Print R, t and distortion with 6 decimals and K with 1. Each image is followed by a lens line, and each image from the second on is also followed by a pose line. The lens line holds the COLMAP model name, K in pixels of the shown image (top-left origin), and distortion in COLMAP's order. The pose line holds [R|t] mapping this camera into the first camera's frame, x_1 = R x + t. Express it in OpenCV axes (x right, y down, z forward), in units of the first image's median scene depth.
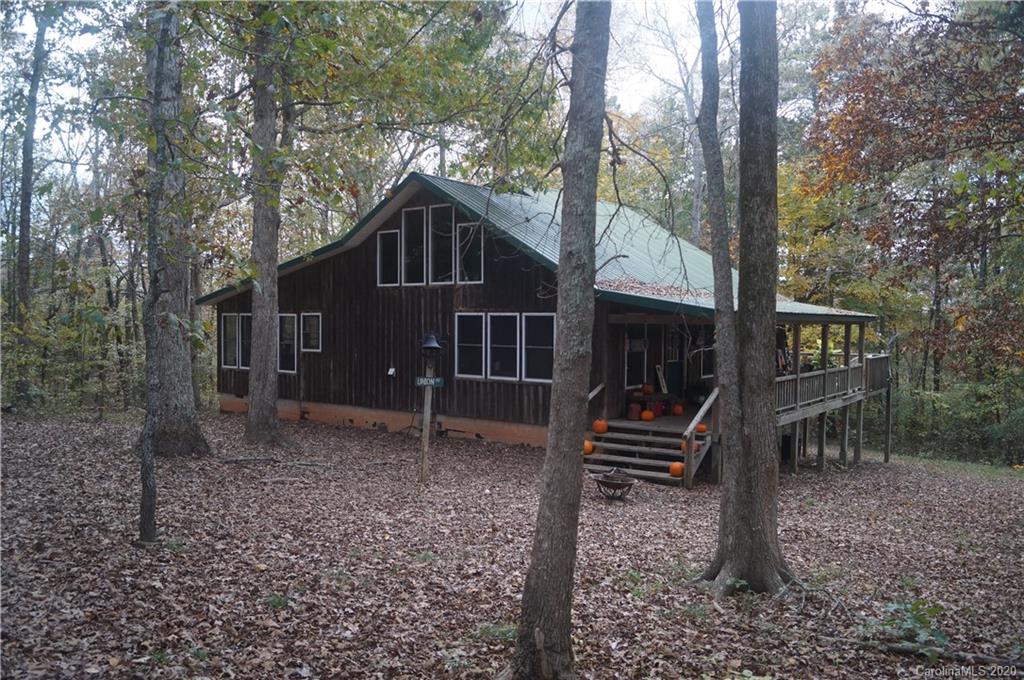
lens RADIAL K [[802.1, 0, 510.0], [0, 802.1, 342.4], [0, 0, 1]] dist [-0.076214, 0.000054]
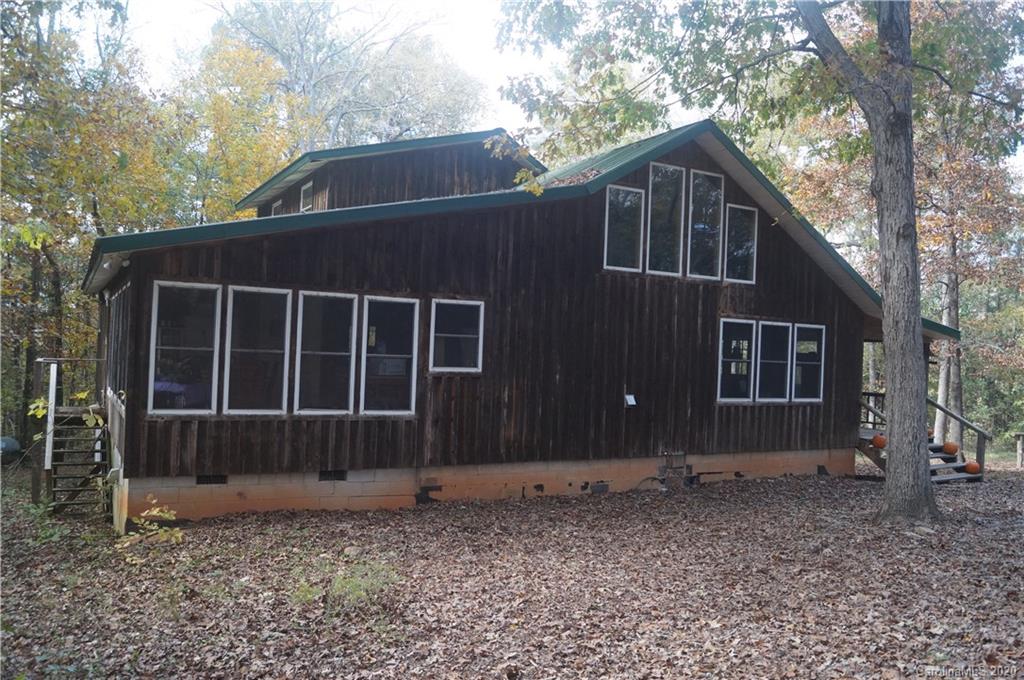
lens RADIAL K [[802.1, 0, 510.0], [0, 802.1, 342.4], [0, 0, 1]] dist [-0.076214, 0.000054]
pose [[0.412552, 0.025902, 0.910566, -0.823764], [-0.001615, 0.999615, -0.027704, 0.007415], [-0.910933, 0.009959, 0.412435, 0.846888]]
